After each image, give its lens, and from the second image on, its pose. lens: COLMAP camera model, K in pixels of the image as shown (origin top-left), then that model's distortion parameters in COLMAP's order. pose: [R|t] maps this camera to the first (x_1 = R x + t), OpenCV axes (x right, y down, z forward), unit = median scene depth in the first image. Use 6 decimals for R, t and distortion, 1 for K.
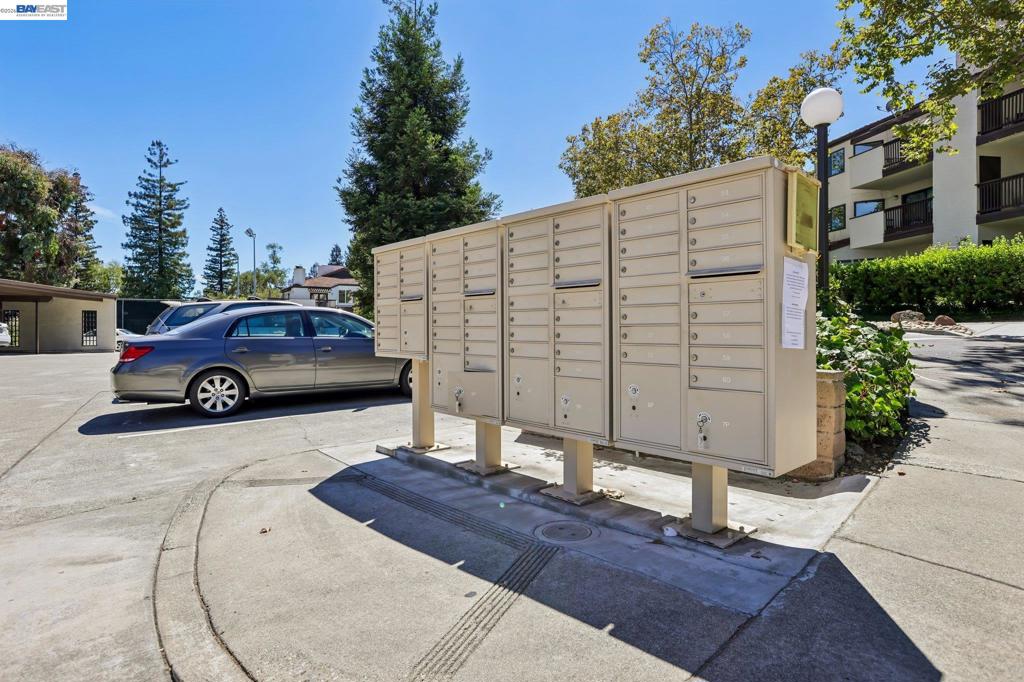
lens RADIAL K [[542.9, 0, 512.0], [0, 542.9, 341.0], [0, 0, 1]] dist [-0.000752, 0.000122]
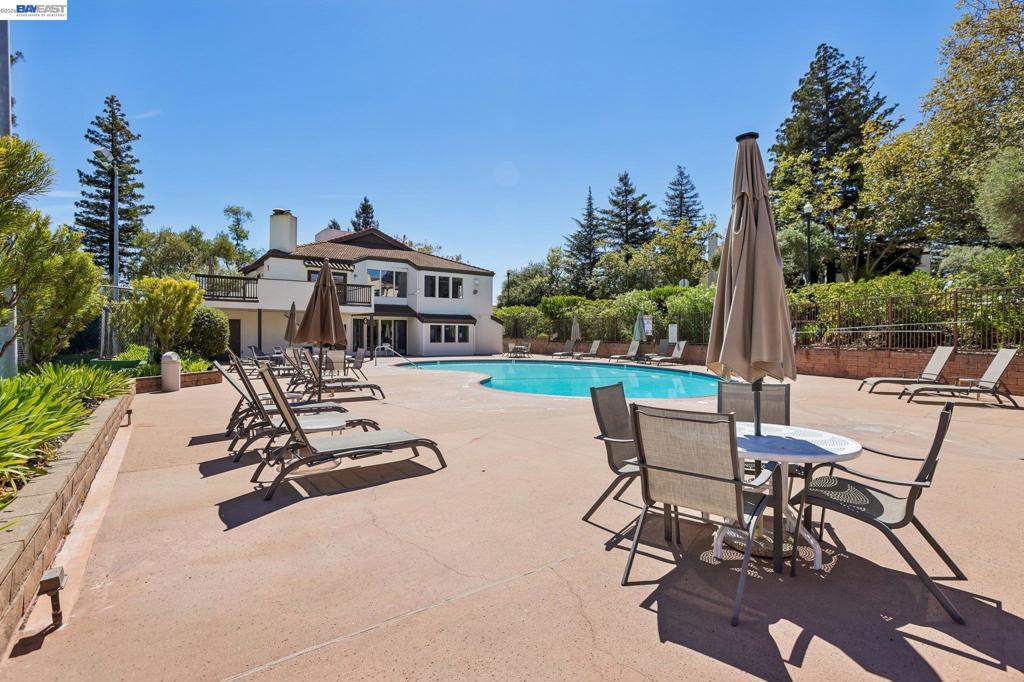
lens RADIAL K [[467.7, 0, 512.0], [0, 467.7, 341.0], [0, 0, 1]] dist [-0.039034, 0.008847]
pose [[0.995062, -0.002744, 0.099222, -0.227941], [0.002995, 0.999993, -0.002388, -0.028853], [-0.099215, 0.002674, 0.995062, 0.569073]]
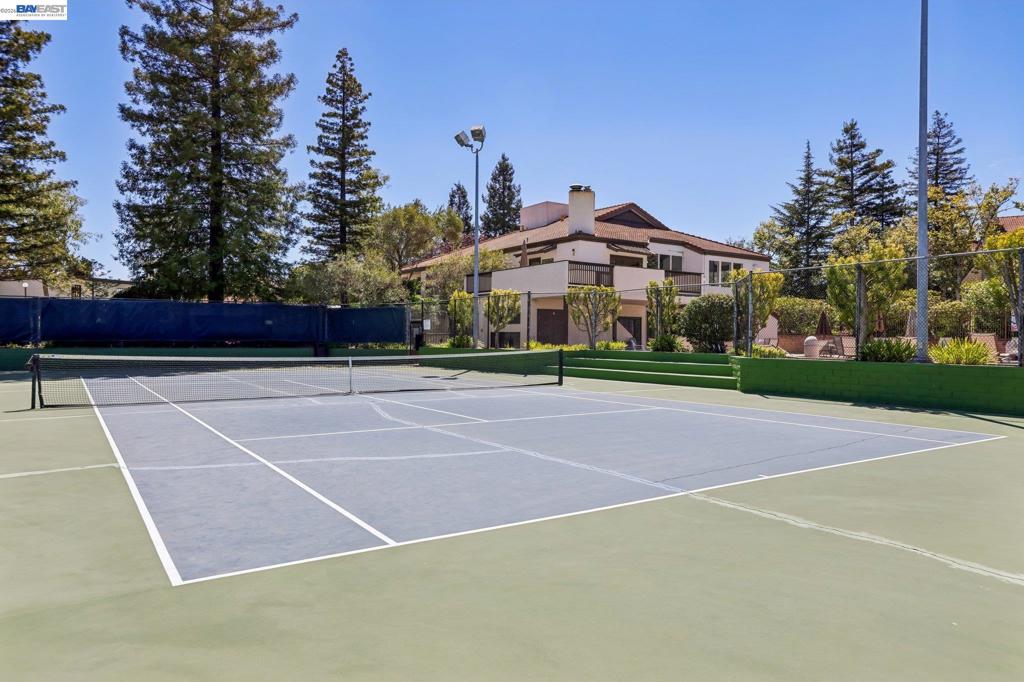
lens RADIAL K [[649.4, 0, 512.0], [0, 649.4, 341.0], [0, 0, 1]] dist [-0.003936, 0.026046]
pose [[0.999635, 0.011959, 0.024222, -0.417844], [-0.011905, 0.999926, -0.002368, -0.024632], [-0.024249, 0.002079, 0.999704, 0.503248]]
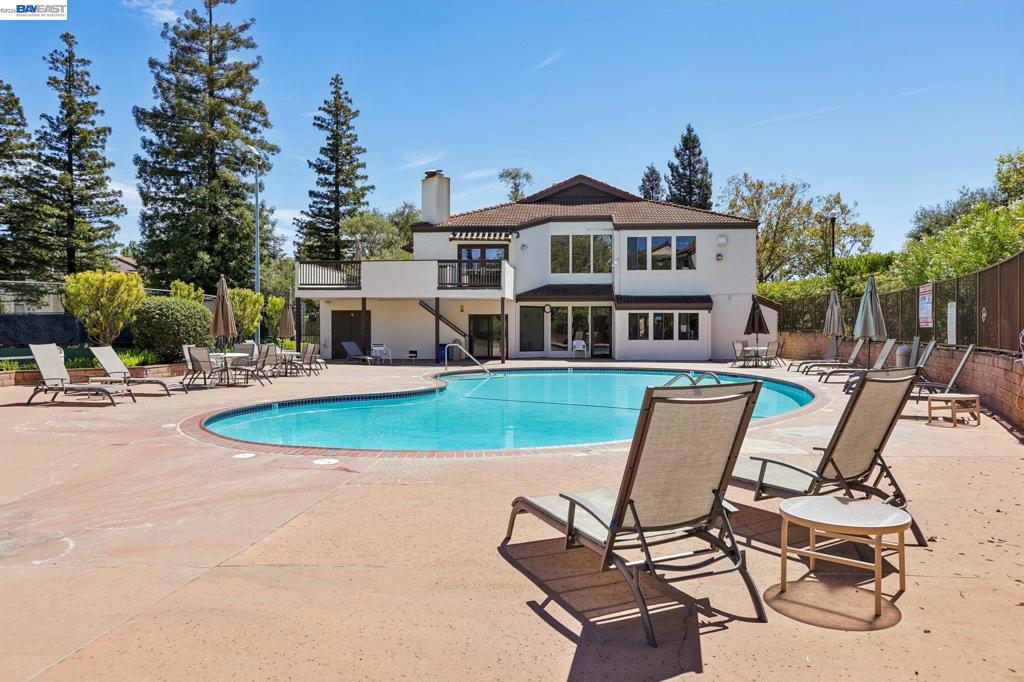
lens RADIAL K [[704.5, 0, 512.0], [0, 704.5, 341.0], [0, 0, 1]] dist [-0.055905, -0.000166]
pose [[0.812613, 0.004725, -0.582785, -0.083888], [-0.006628, 0.999977, -0.001135, -0.027140], [0.582766, 0.004785, 0.812626, 0.616998]]
